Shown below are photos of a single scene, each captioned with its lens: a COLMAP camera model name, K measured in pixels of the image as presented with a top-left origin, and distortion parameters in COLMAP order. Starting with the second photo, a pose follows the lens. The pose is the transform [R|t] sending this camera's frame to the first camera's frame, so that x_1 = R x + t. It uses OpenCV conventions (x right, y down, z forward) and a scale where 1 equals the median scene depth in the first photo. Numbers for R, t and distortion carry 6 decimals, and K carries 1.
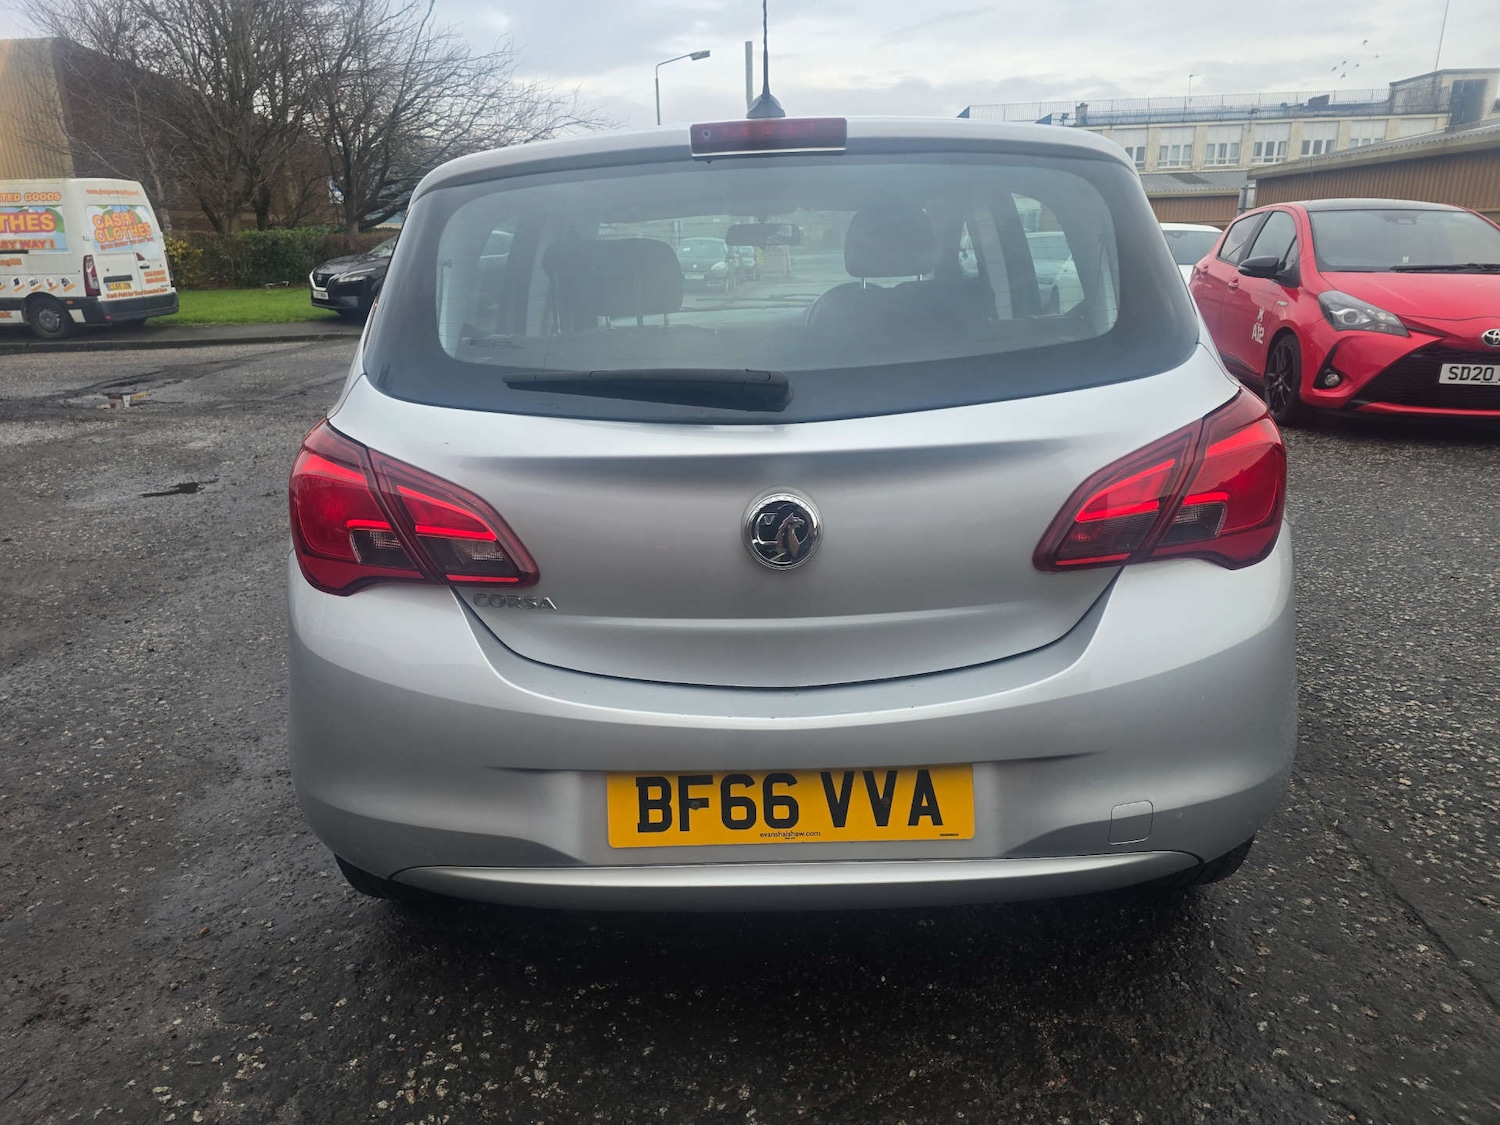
lens RADIAL K [[1007.1, 0, 739.6], [0, 1007.1, 559.6], [0, 0, 1]] dist [0.043218, -0.034689]
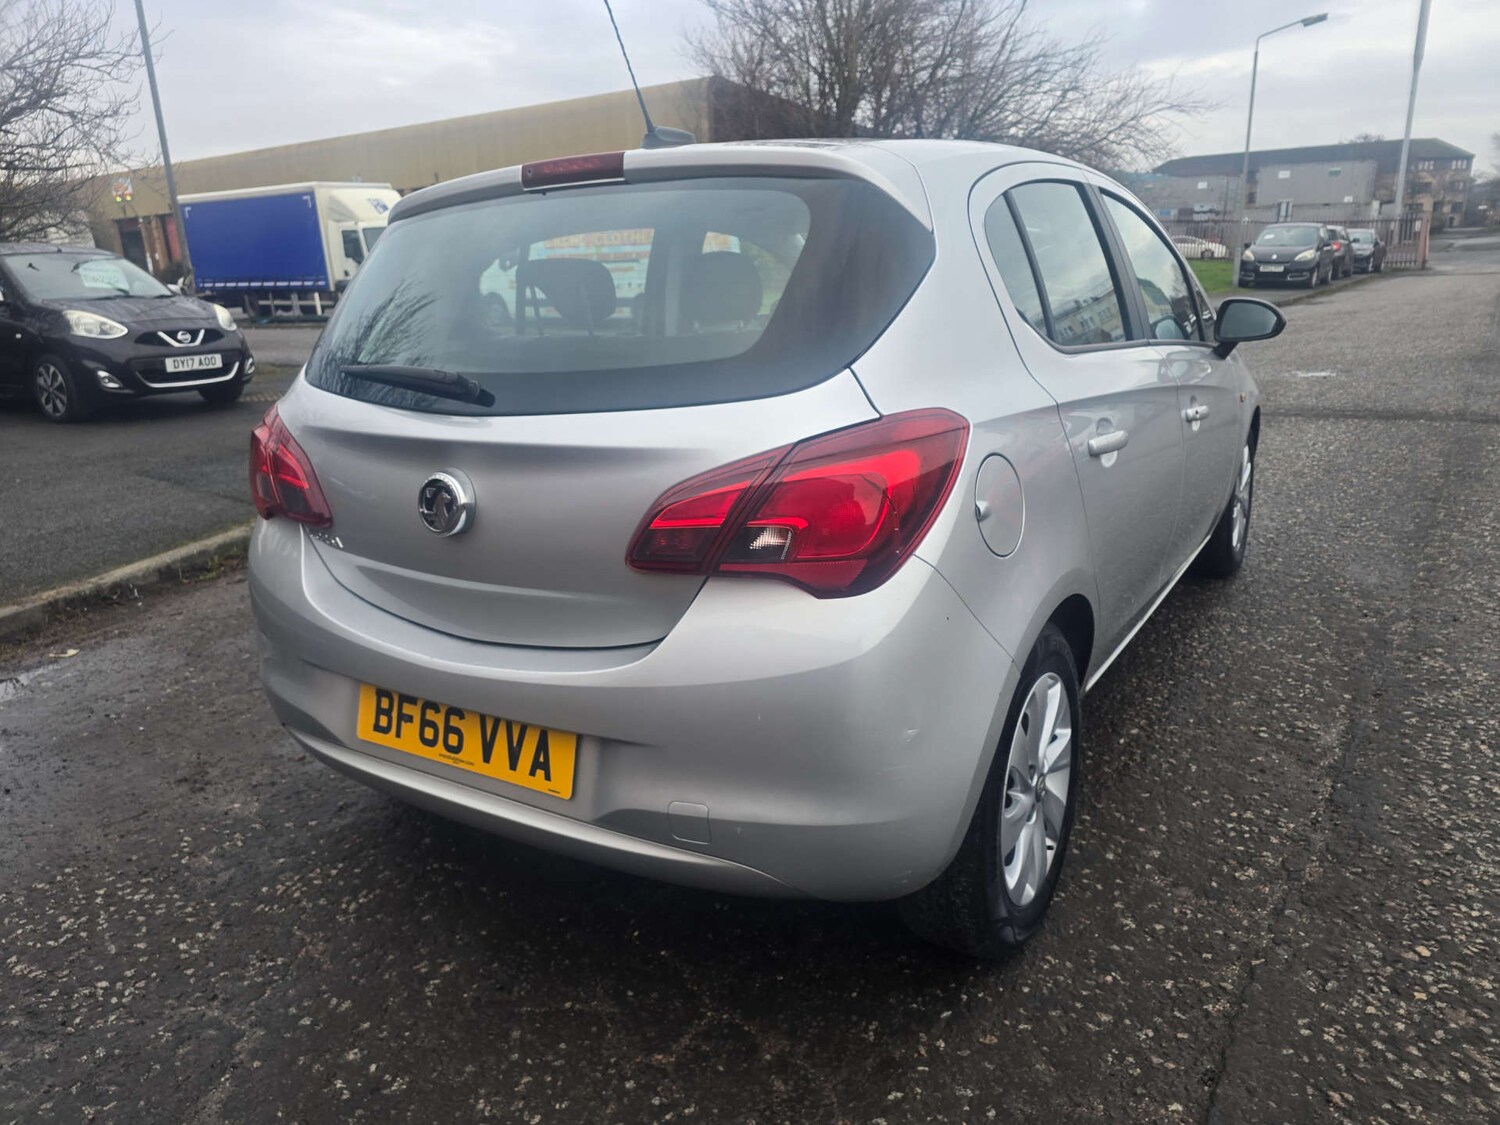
lens RADIAL K [[1007.1, 0, 756.6], [0, 1007.1, 561.4], [0, 0, 1]] dist [0.043218, -0.034689]
pose [[0.859410, 0.136317, -0.492779, 0.802411], [-0.133600, 0.990190, 0.040916, -0.050782], [0.493523, 0.030672, 0.869192, 0.108209]]
